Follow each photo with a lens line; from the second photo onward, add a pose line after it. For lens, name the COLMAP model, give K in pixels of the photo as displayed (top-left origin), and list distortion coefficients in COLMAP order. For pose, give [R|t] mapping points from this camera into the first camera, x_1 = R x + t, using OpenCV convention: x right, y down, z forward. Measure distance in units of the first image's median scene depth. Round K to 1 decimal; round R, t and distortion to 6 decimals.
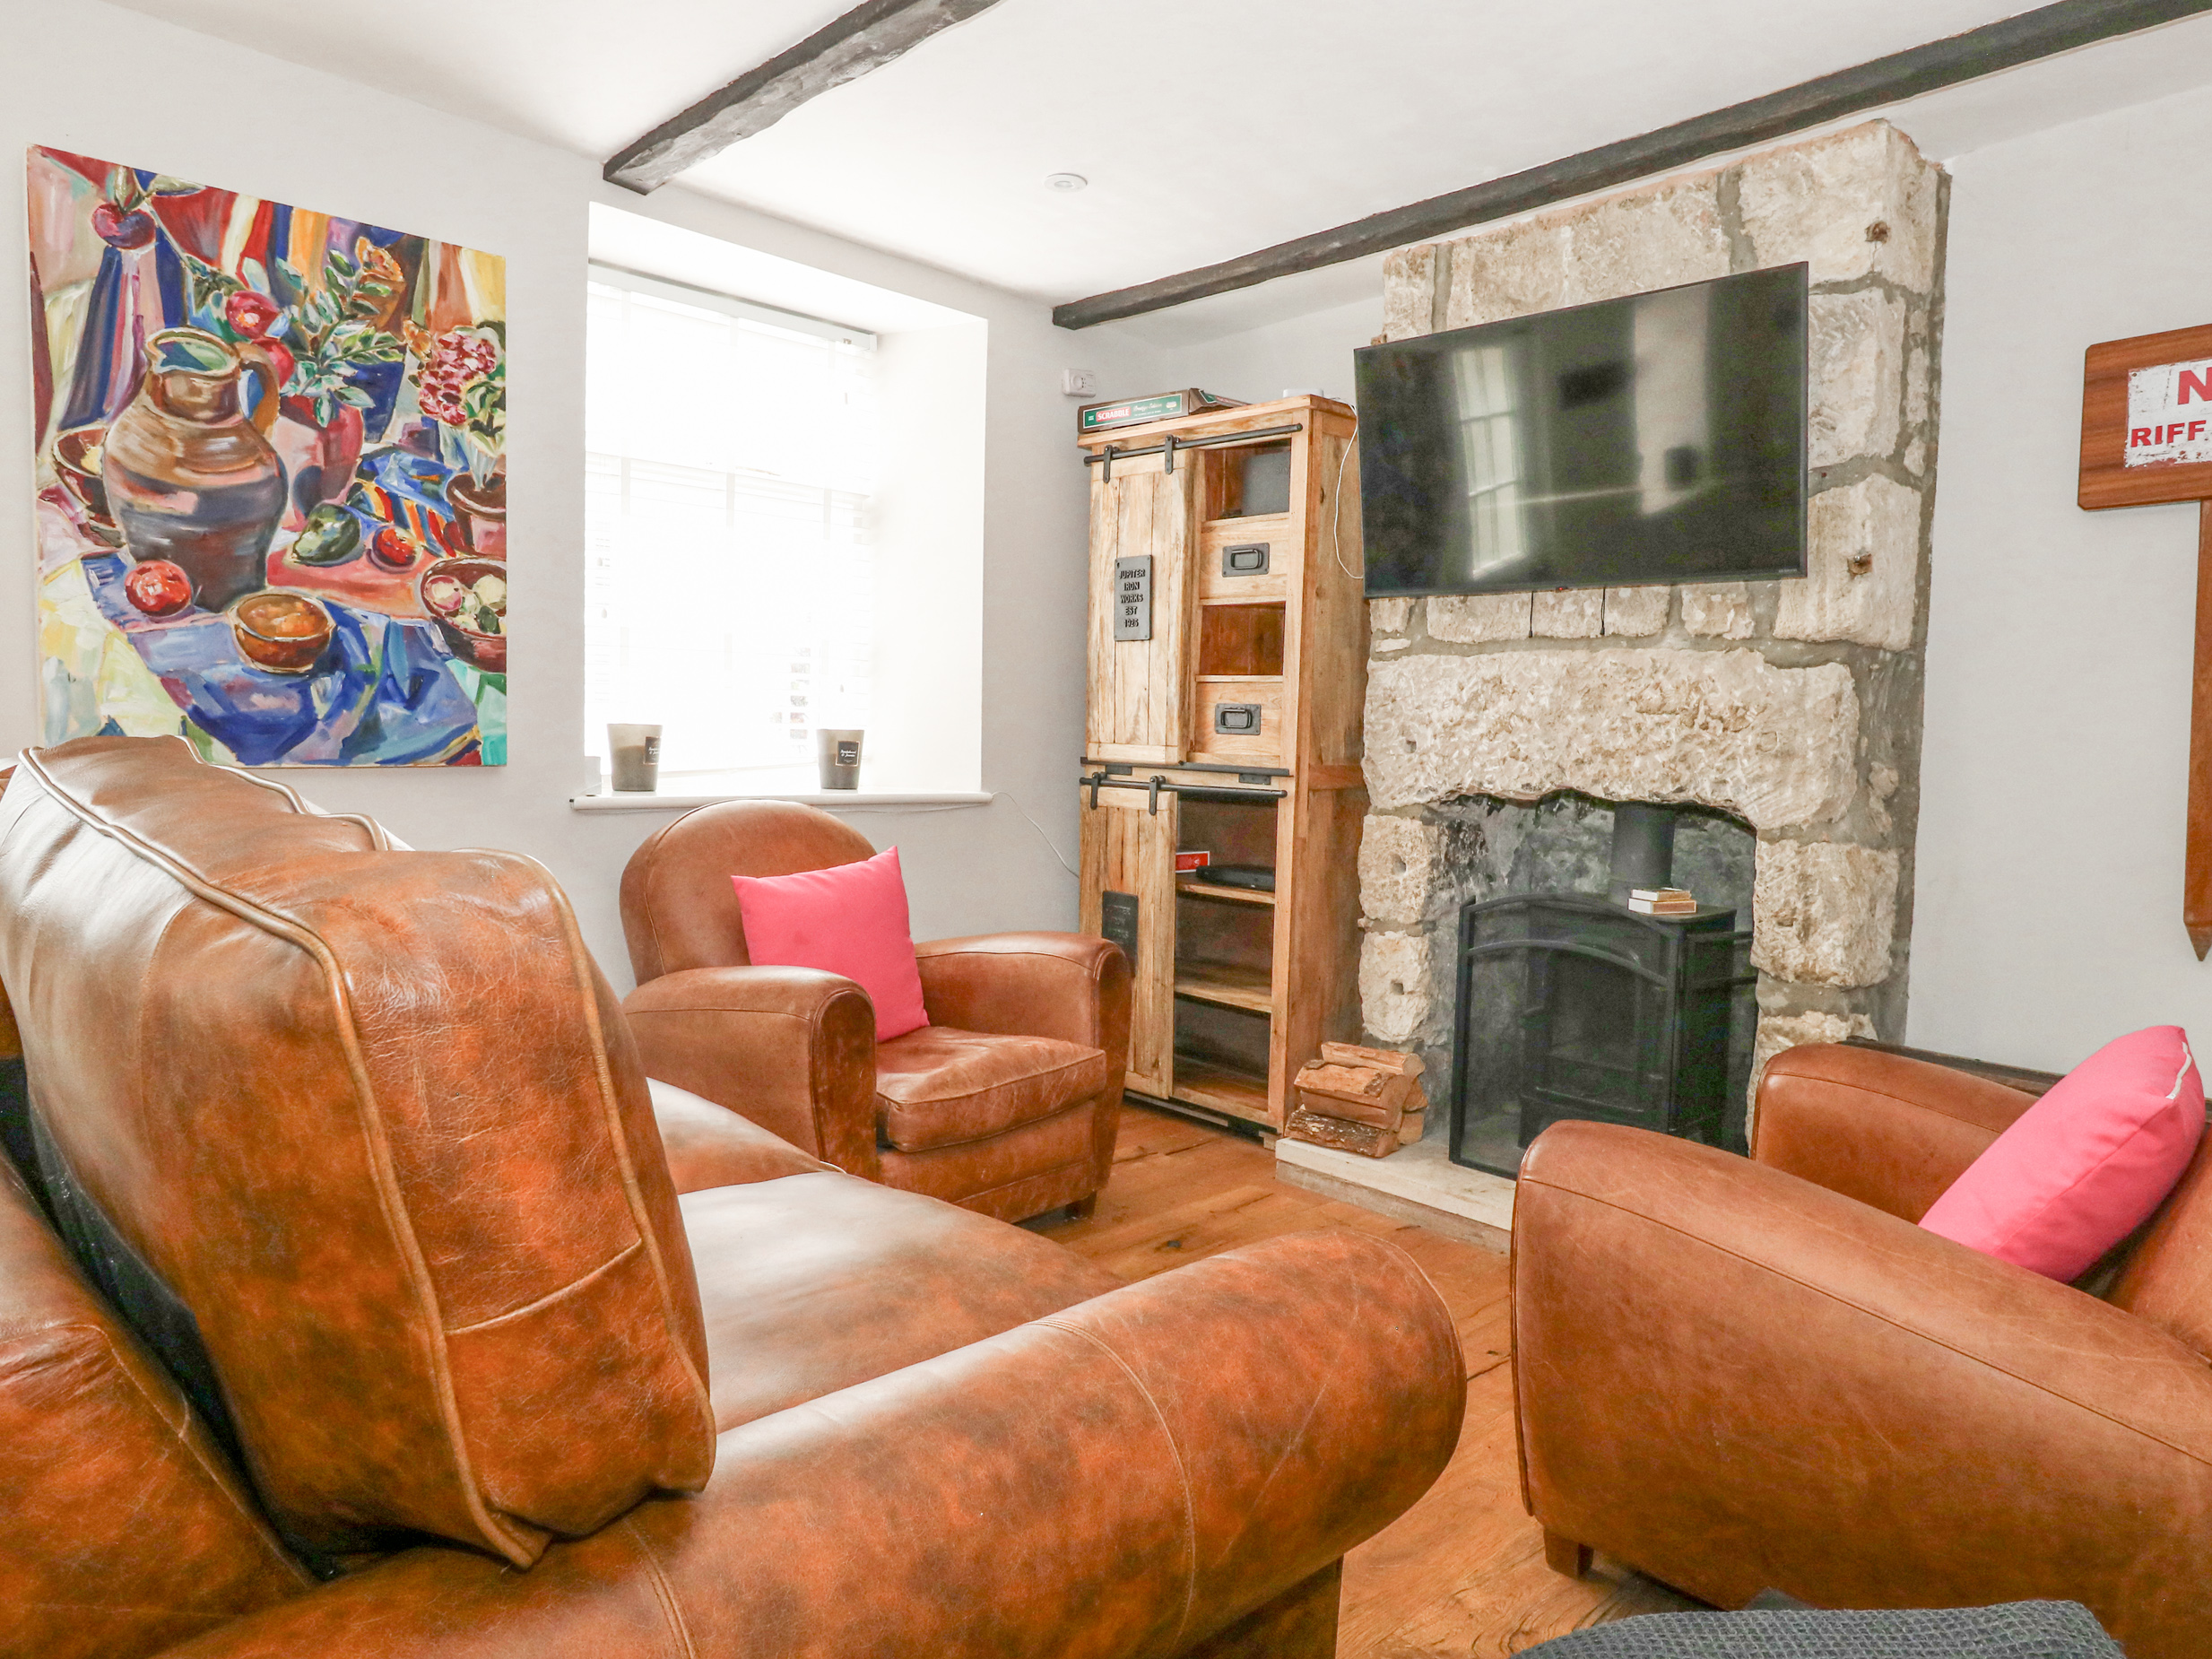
lens RADIAL K [[1359.5, 0, 1099.2], [0, 1359.5, 821.5], [0, 0, 1]] dist [-0.002548, 0.003788]
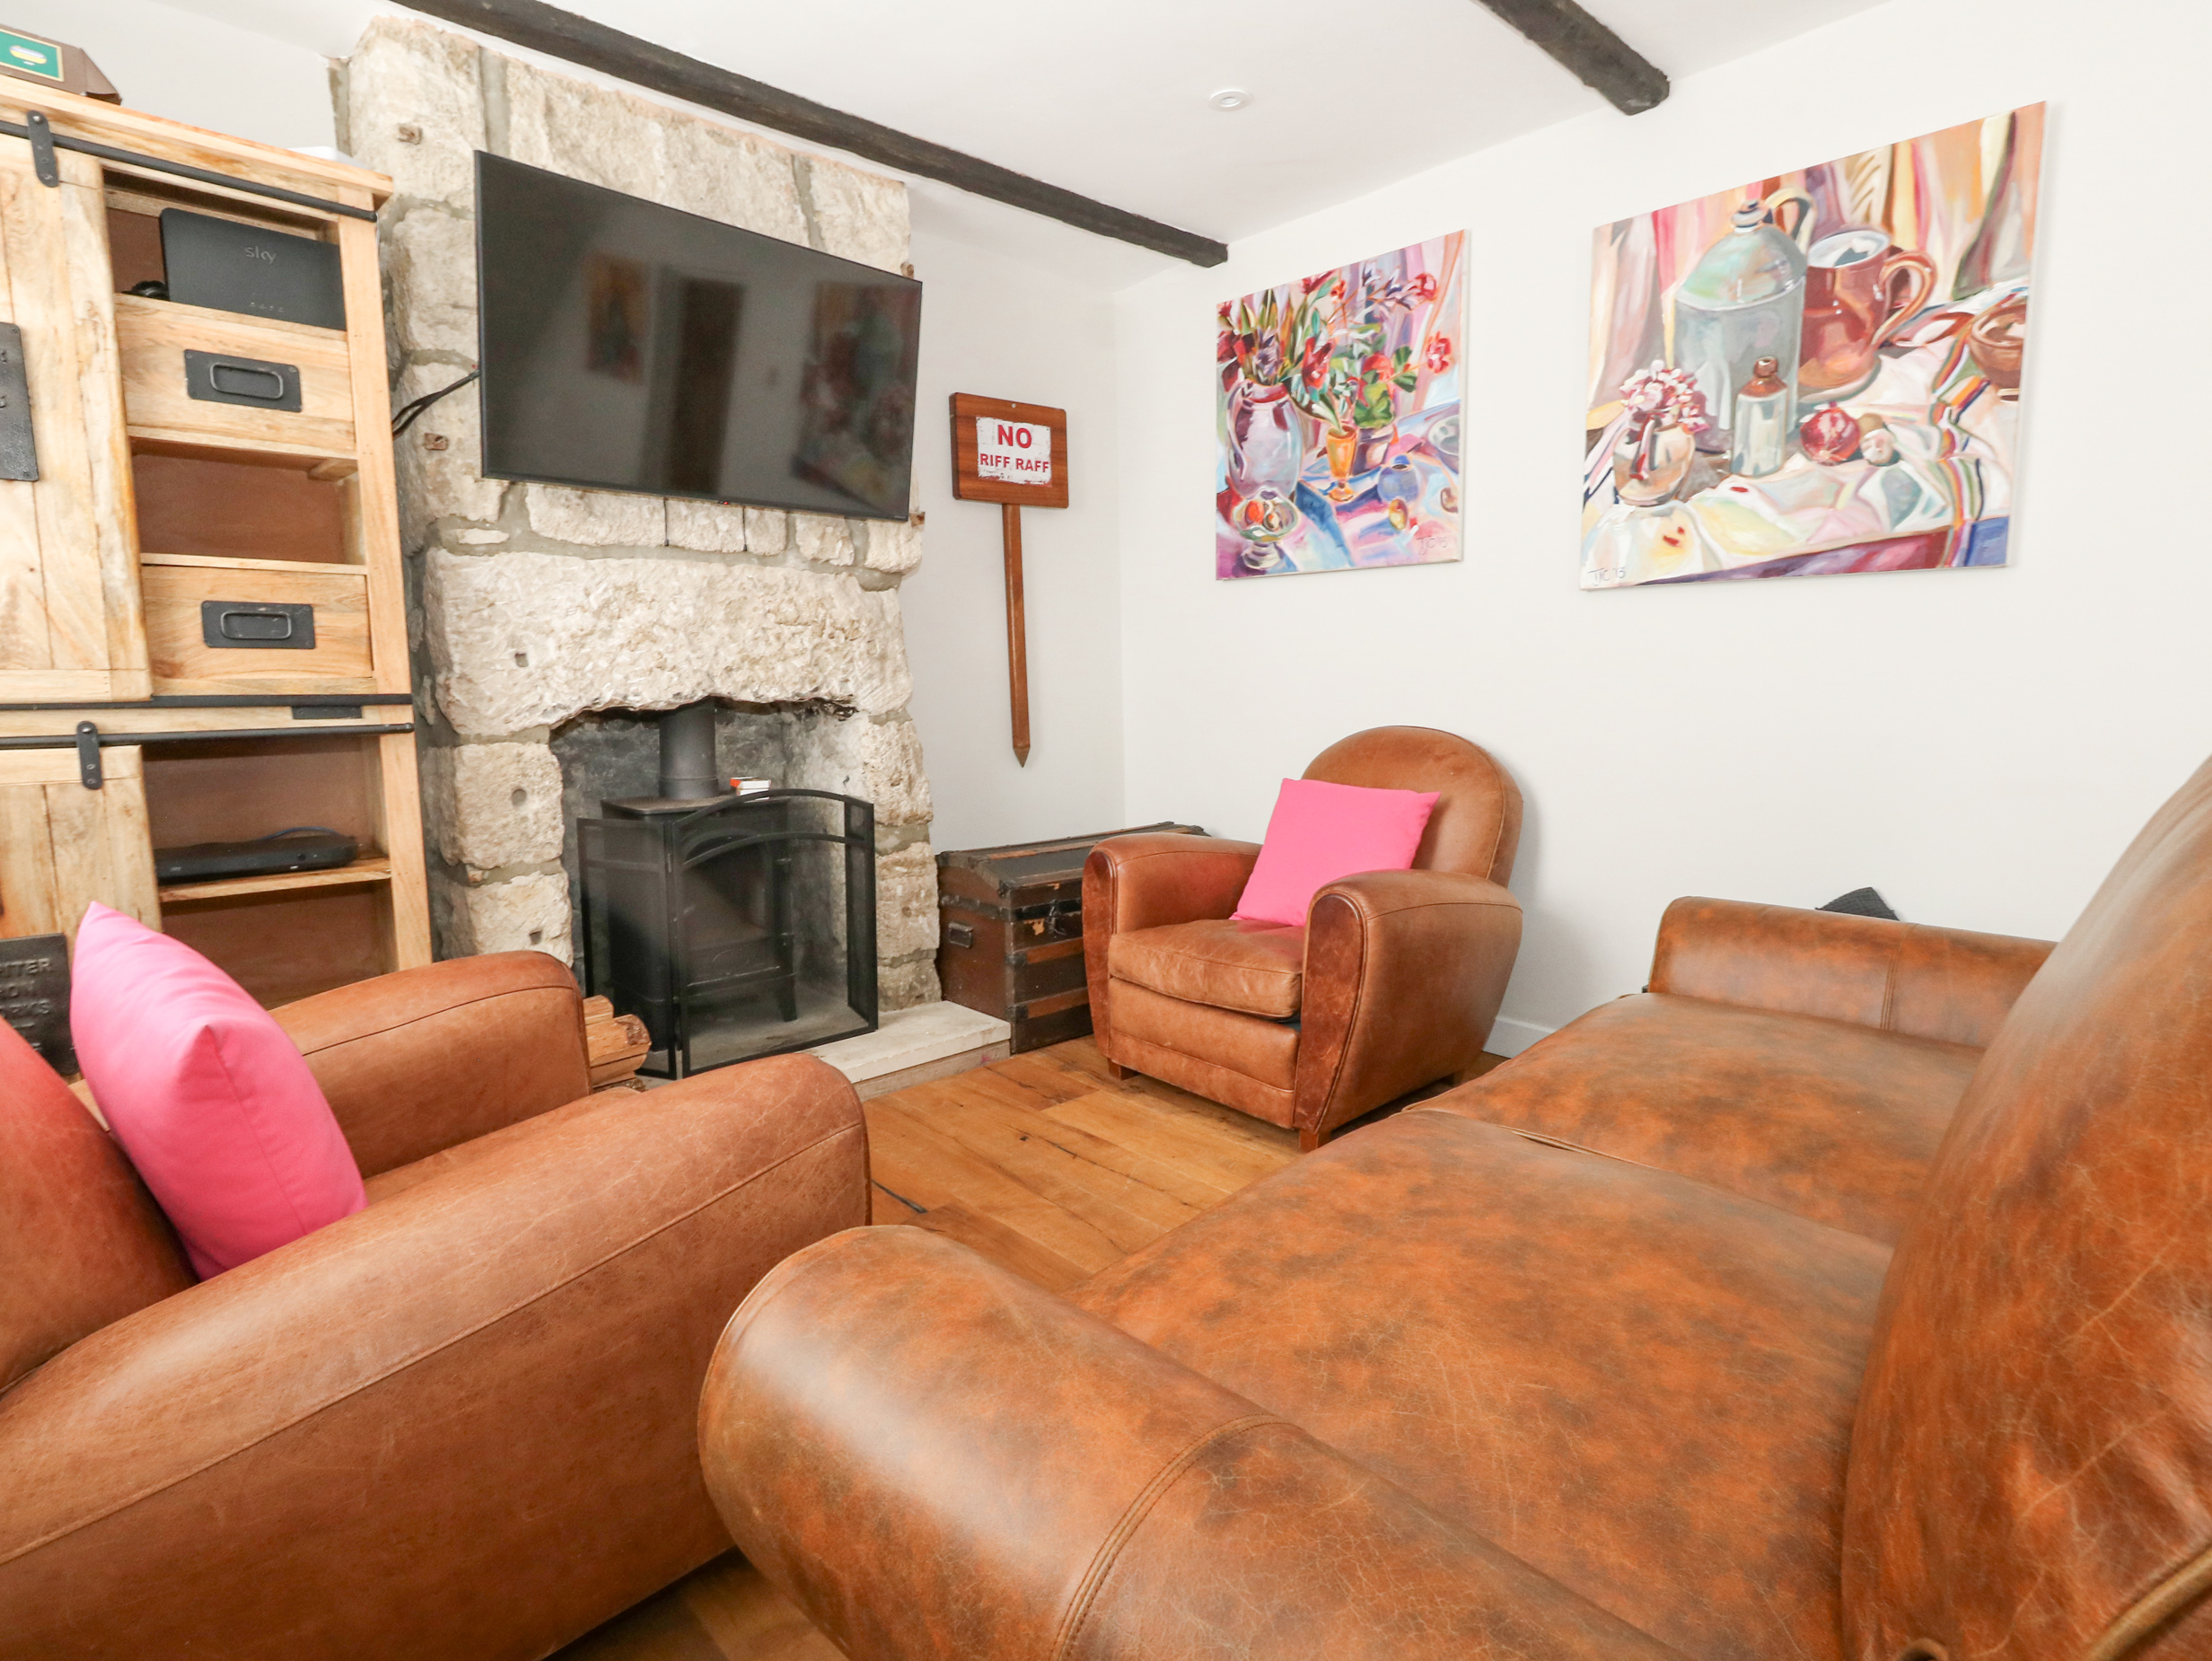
lens RADIAL K [[1141.7, 0, 1104.3], [0, 1141.7, 818.5], [0, 0, 1]] dist [0.000485, -0.000429]
pose [[0.013410, -0.162195, 0.986668, -0.545986], [0.065929, 0.984753, 0.160984, -0.052848], [-0.997734, 0.062891, 0.023899, 0.681517]]
